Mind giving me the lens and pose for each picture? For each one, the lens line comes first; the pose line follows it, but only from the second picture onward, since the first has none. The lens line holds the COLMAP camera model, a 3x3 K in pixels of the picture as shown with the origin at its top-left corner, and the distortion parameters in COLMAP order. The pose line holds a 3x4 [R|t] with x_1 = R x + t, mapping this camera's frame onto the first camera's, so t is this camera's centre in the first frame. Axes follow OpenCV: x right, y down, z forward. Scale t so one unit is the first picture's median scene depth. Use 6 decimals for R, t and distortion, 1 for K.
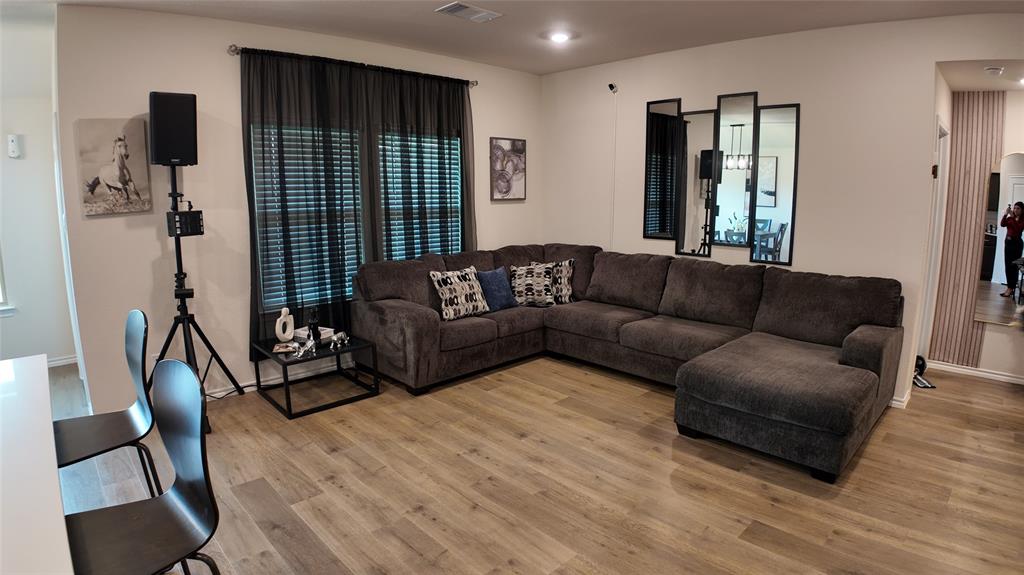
lens RADIAL K [[555.4, 0, 511.1], [0, 555.4, 293.3], [0, 0, 1]] dist [-0.123759, 0.001728]
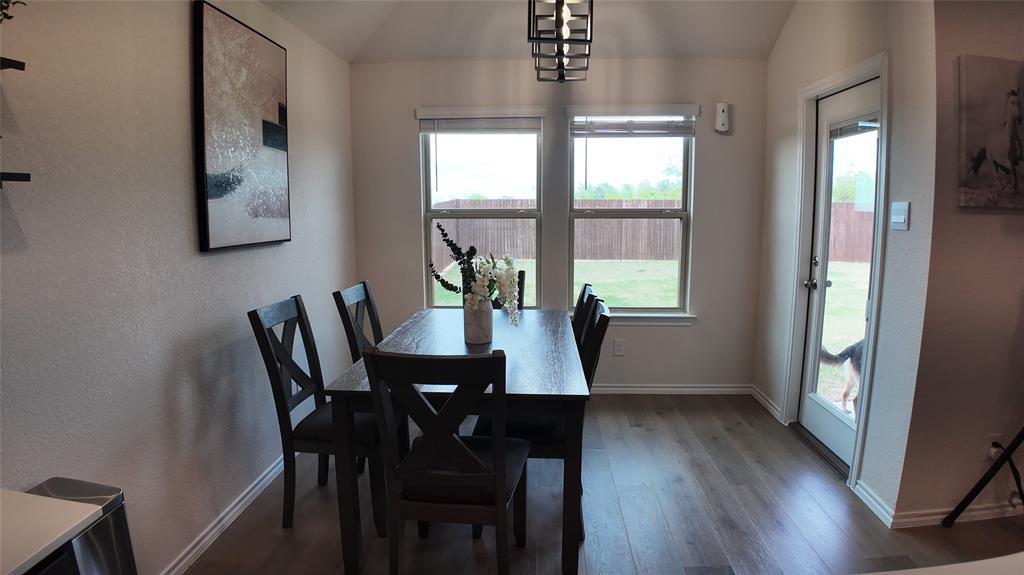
lens RADIAL K [[564.4, 0, 512.0], [0, 564.4, 287.5], [0, 0, 1]] dist [-0.115868, 0.000576]
pose [[0.692970, 0.105340, -0.713230, -0.738473], [-0.135268, 0.990697, 0.014894, 0.011688], [0.708164, 0.086156, 0.700772, 0.159362]]
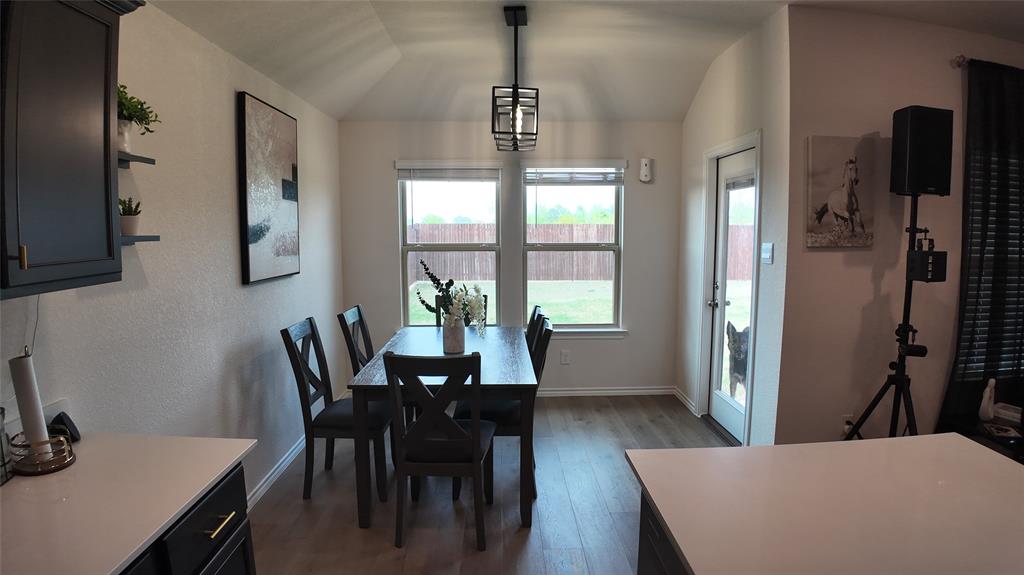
lens RADIAL K [[555.4, 0, 511.1], [0, 555.4, 293.3], [0, 0, 1]] dist [-0.123759, 0.001728]
pose [[0.746896, 0.081202, -0.659964, -0.592863], [-0.125750, 0.991855, -0.020277, 0.007561], [0.652941, 0.098135, 0.751024, -0.011796]]
